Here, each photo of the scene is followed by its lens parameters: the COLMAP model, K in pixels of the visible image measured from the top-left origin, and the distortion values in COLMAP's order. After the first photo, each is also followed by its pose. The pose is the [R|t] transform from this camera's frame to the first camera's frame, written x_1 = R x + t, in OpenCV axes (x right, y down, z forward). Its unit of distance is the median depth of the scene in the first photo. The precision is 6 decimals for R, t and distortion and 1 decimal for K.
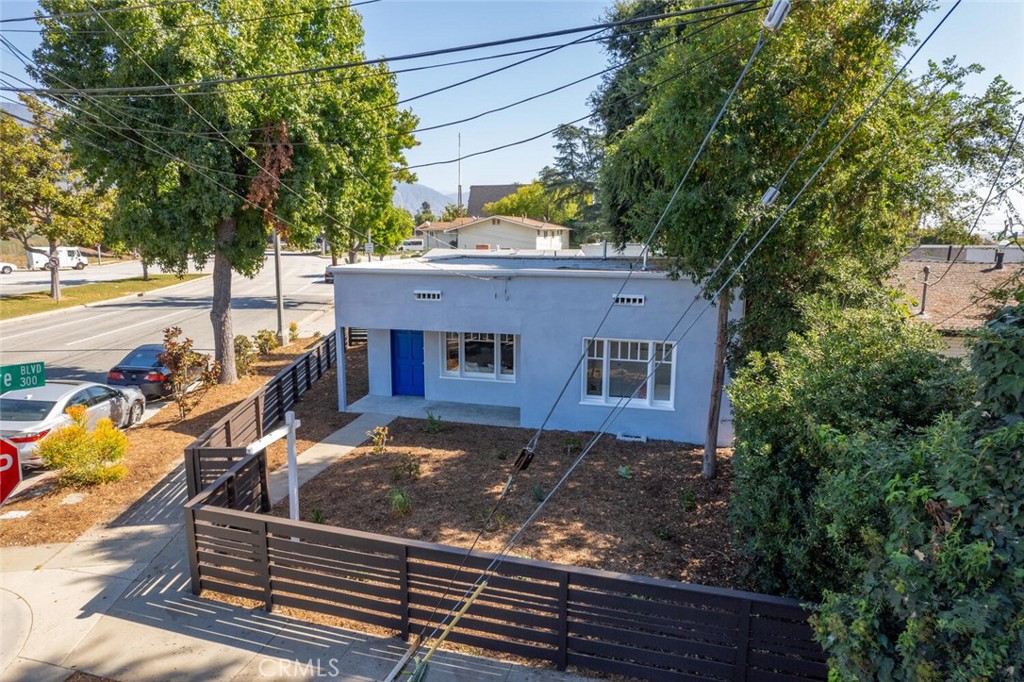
lens RADIAL K [[662.3, 0, 501.1], [0, 662.3, 338.3], [0, 0, 1]] dist [-0.002333, 0.000010]
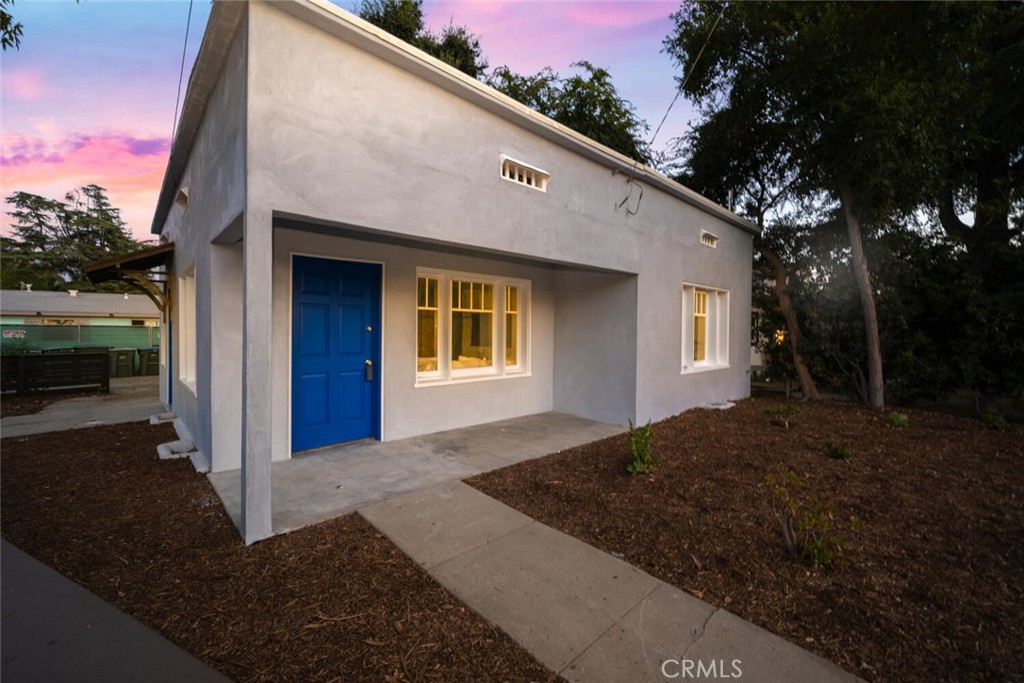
lens RADIAL K [[419.7, 0, 519.5], [0, 419.7, 333.4], [0, 0, 1]] dist [0.001158, -0.000127]
pose [[0.507053, -0.004642, 0.861902, -0.320703], [0.138656, 0.987401, -0.076253, 0.056196], [-0.850689, 0.158172, 0.501308, 0.796058]]
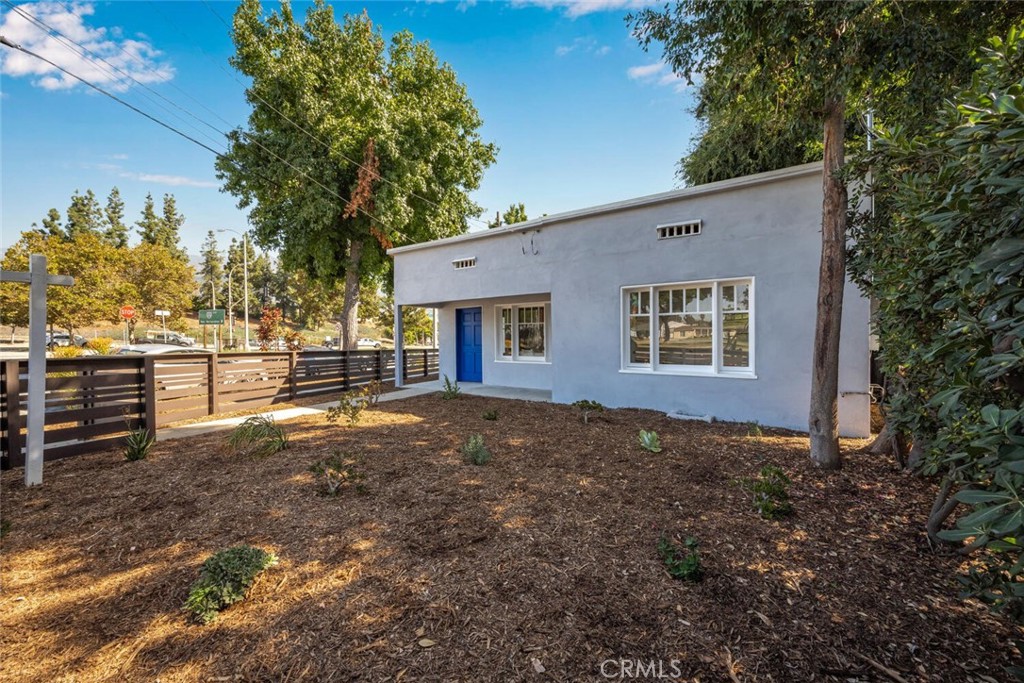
lens RADIAL K [[414.7, 0, 497.2], [0, 414.7, 338.3], [0, 0, 1]] dist [0.000395, 0.000068]
pose [[0.936607, -0.005012, -0.350345, 0.135792], [-0.054258, 0.985761, -0.159155, 0.126576], [0.346155, 0.168075, 0.922999, 0.425524]]
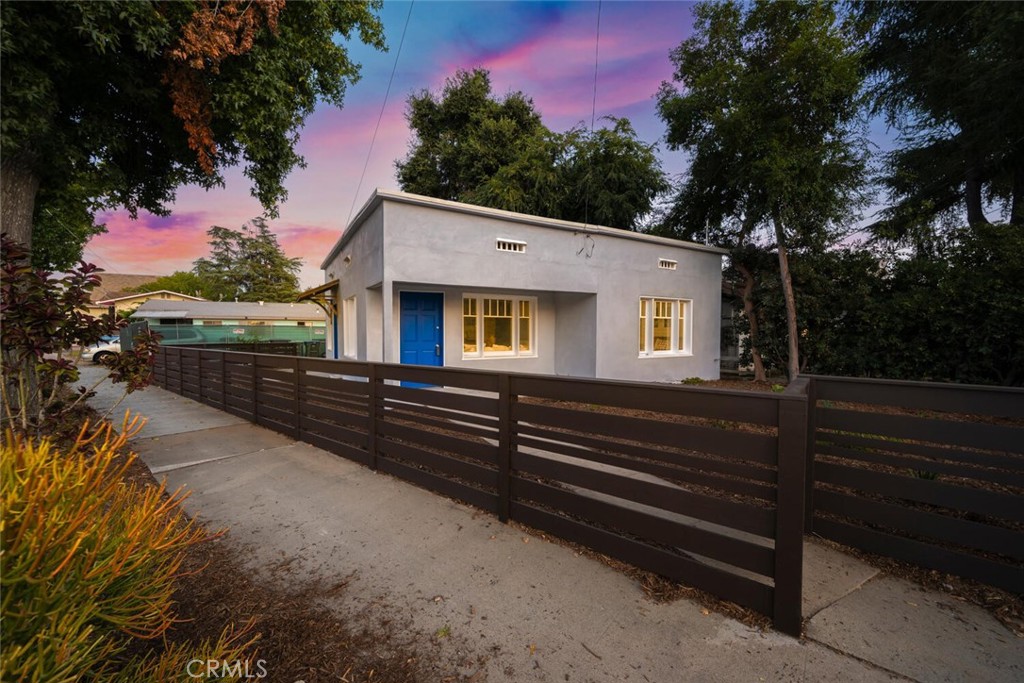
lens RADIAL K [[405.3, 0, 512.0], [0, 405.3, 341.5], [0, 0, 1]] dist [0.000725, 0.000231]
pose [[0.686342, -0.020842, 0.726981, -0.438555], [0.116595, 0.989813, -0.081700, 0.088525], [-0.717872, 0.140837, 0.681780, 0.604310]]
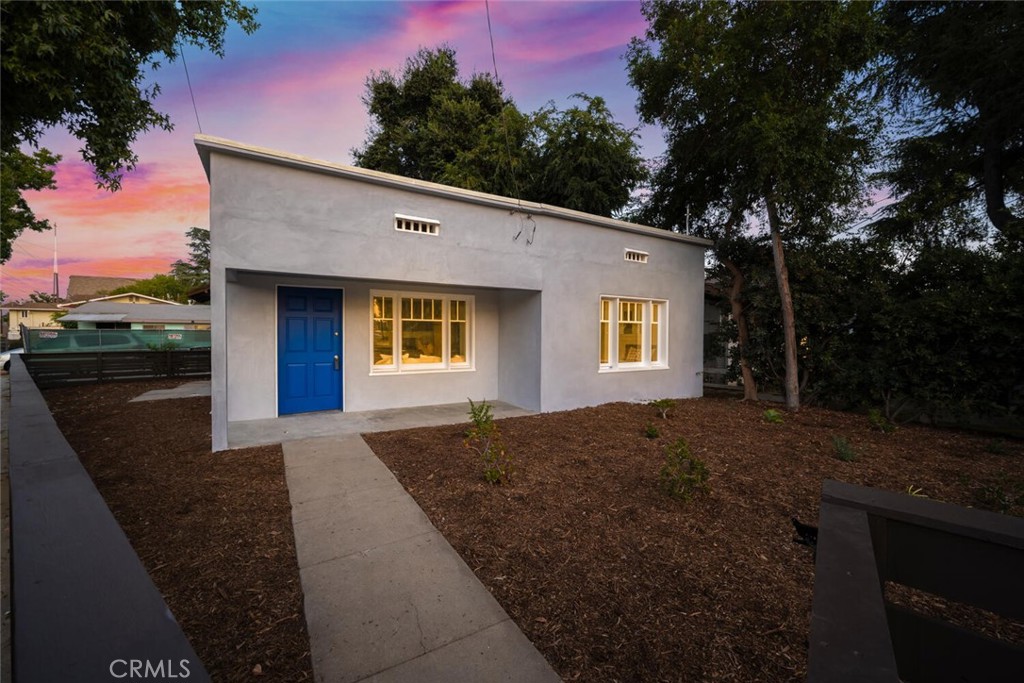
lens RADIAL K [[405.3, 0, 512.0], [0, 405.3, 341.5], [0, 0, 1]] dist [0.000725, 0.000231]
pose [[0.680907, -0.009669, 0.732306, -0.300442], [0.114823, 0.988957, -0.093705, 0.082861], [-0.723312, 0.147890, 0.674498, 0.626729]]
